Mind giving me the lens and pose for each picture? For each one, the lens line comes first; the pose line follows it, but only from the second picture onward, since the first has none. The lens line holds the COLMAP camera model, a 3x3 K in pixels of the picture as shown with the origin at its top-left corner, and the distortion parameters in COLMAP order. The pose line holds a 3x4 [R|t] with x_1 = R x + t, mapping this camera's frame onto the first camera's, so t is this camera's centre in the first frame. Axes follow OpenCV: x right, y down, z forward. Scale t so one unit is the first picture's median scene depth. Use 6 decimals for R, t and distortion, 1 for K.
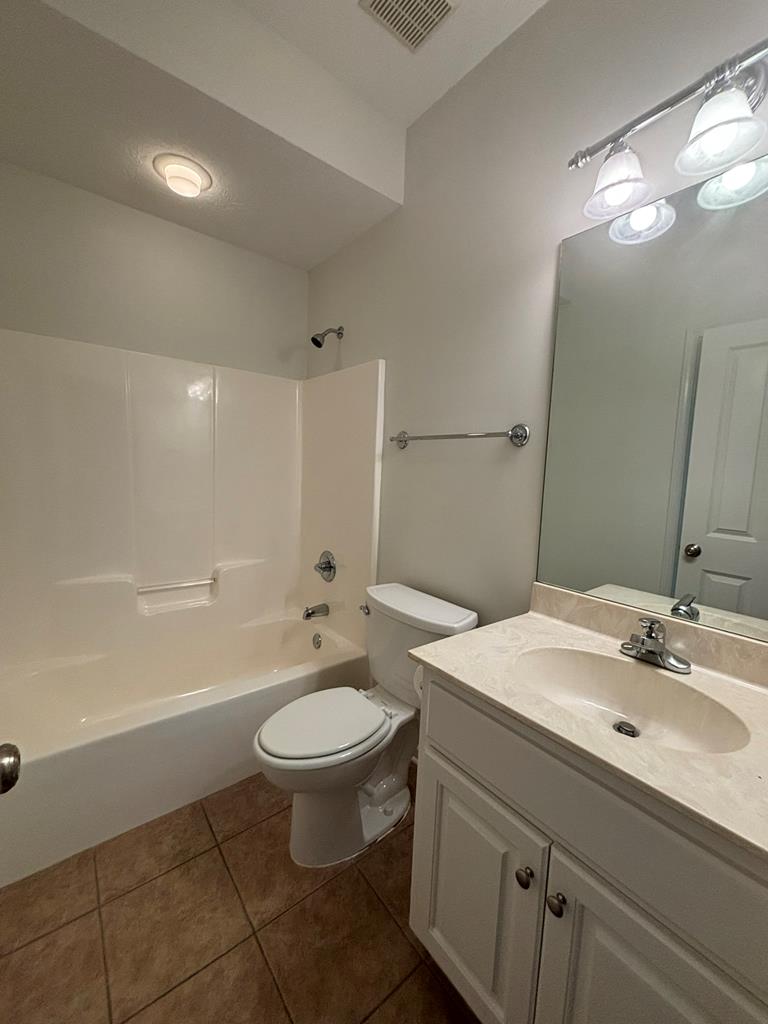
lens RADIAL K [[414.0, 0, 384.0], [0, 414.0, 512.0], [0, 0, 1]] dist [0.000983, -0.000078]
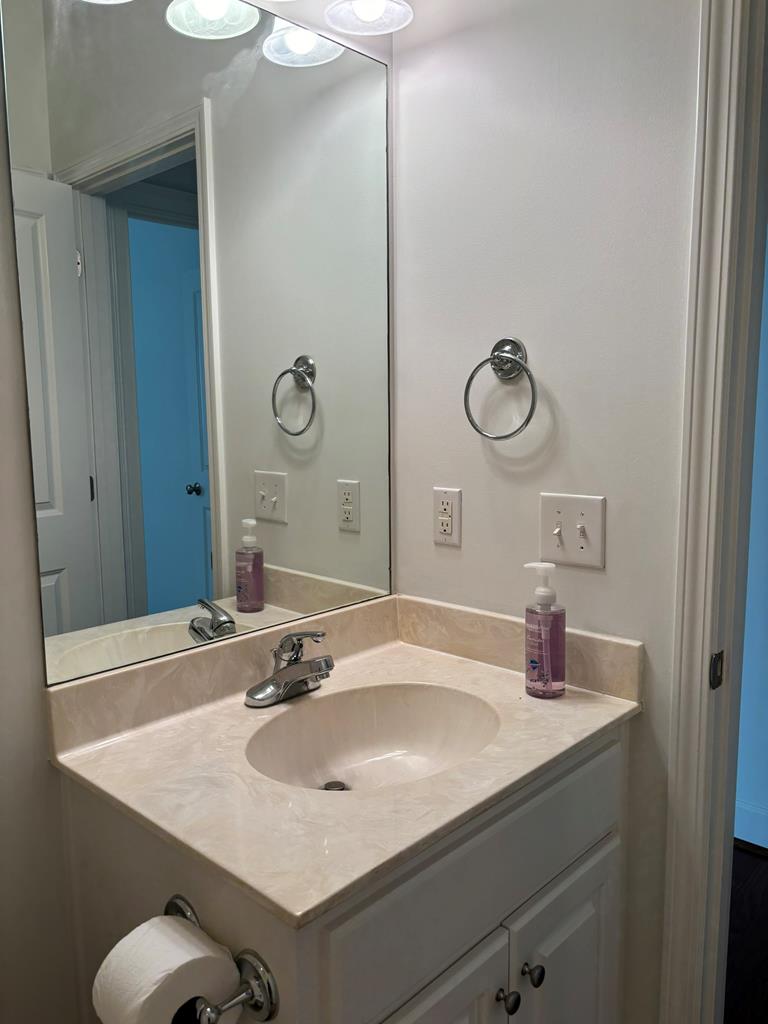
lens RADIAL K [[783.8, 0, 384.0], [0, 783.8, 512.0], [0, 0, 1]] dist [0.026659, -0.008399]
pose [[-0.141136, -0.169045, 0.975451, -0.629355], [0.115122, 0.975827, 0.185766, -0.172956], [-0.983274, 0.138514, -0.118263, 0.960402]]
